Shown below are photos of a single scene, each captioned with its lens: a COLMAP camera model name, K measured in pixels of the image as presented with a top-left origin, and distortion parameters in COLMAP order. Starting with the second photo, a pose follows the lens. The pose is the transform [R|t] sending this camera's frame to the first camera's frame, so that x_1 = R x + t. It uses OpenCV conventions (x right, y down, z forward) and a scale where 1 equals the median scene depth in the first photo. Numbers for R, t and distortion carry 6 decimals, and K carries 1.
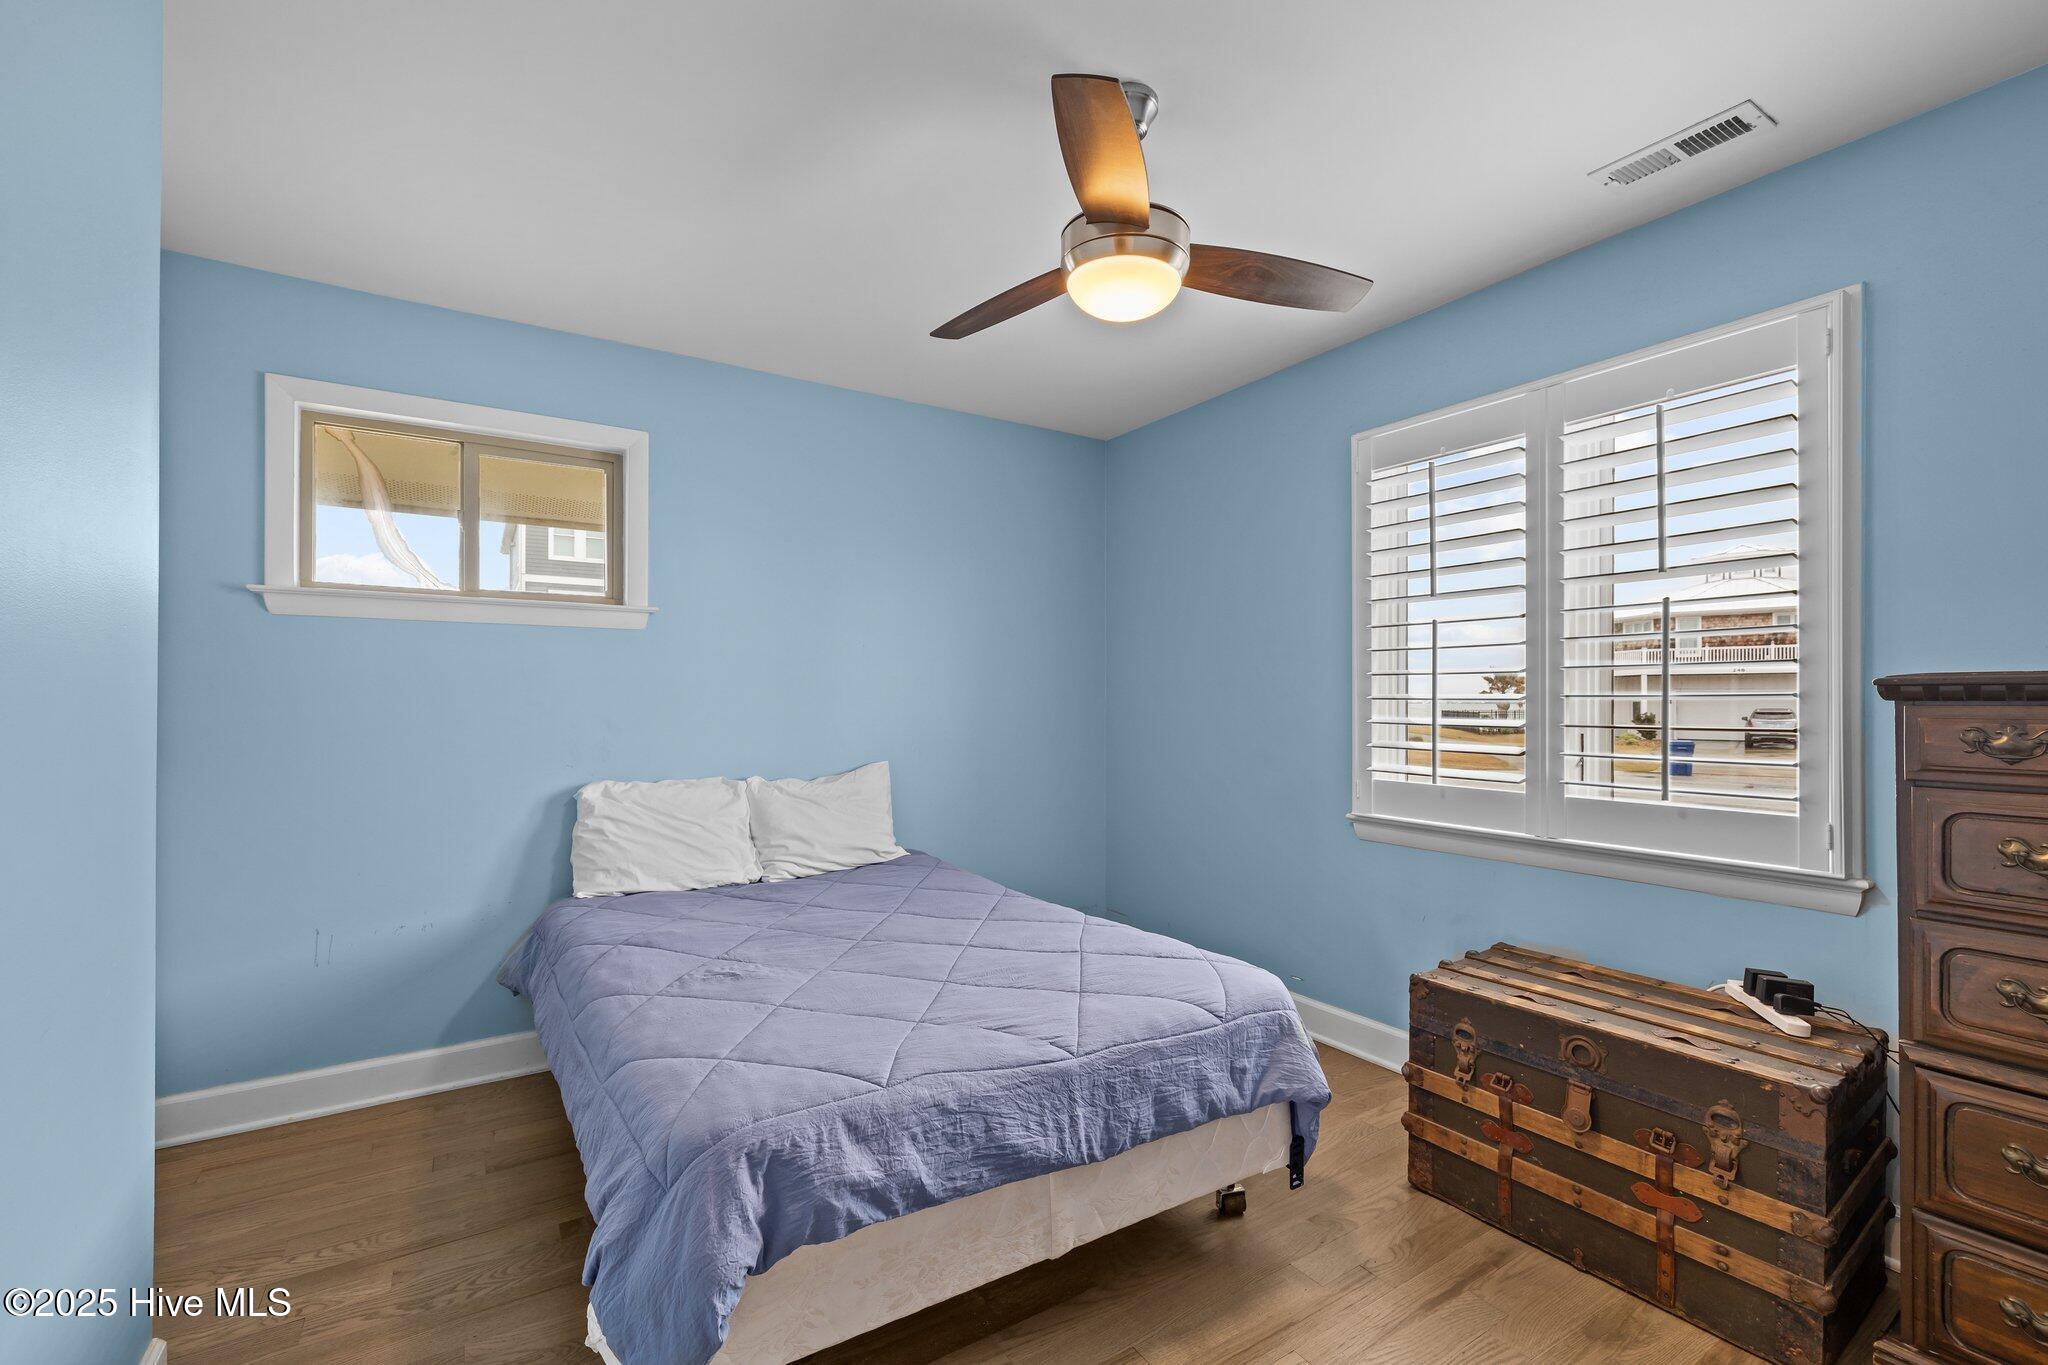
lens RADIAL K [[873.8, 0, 1024.0], [0, 873.8, 682.5], [0, 0, 1]] dist [0.000929, 0.000051]
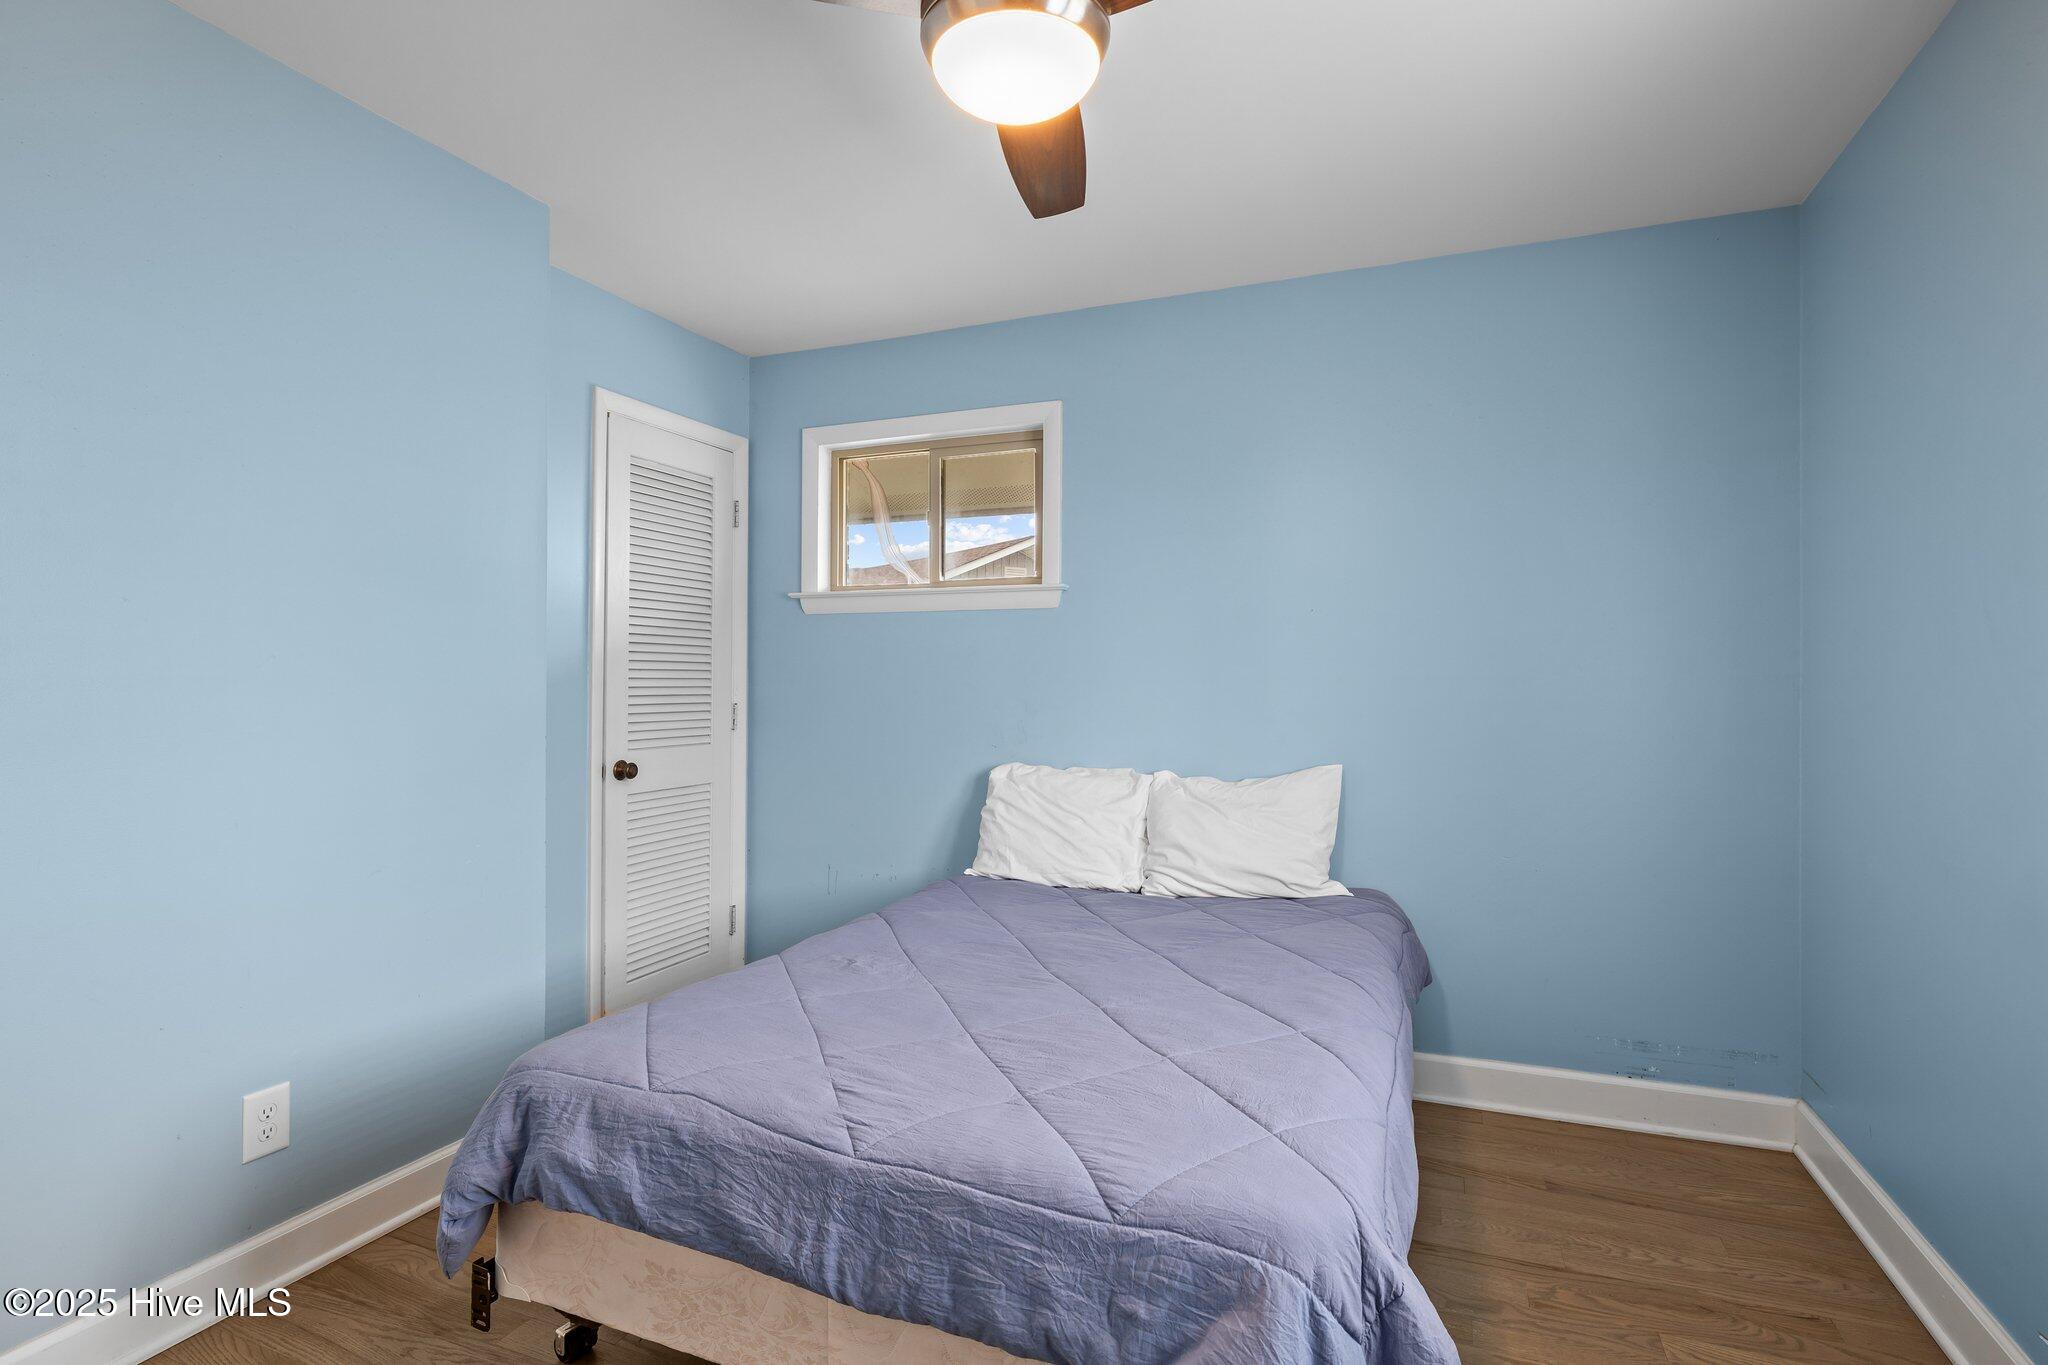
lens RADIAL K [[1015.2, 0, 1026.7], [0, 1015.2, 674.2], [0, 0, 1]] dist [-0.003025, -0.000380]
pose [[0.571042, -0.005020, -0.820906, 0.770980], [0.011858, 0.999927, 0.002134, 0.014893], [0.820835, -0.010953, 0.571060, 0.567468]]
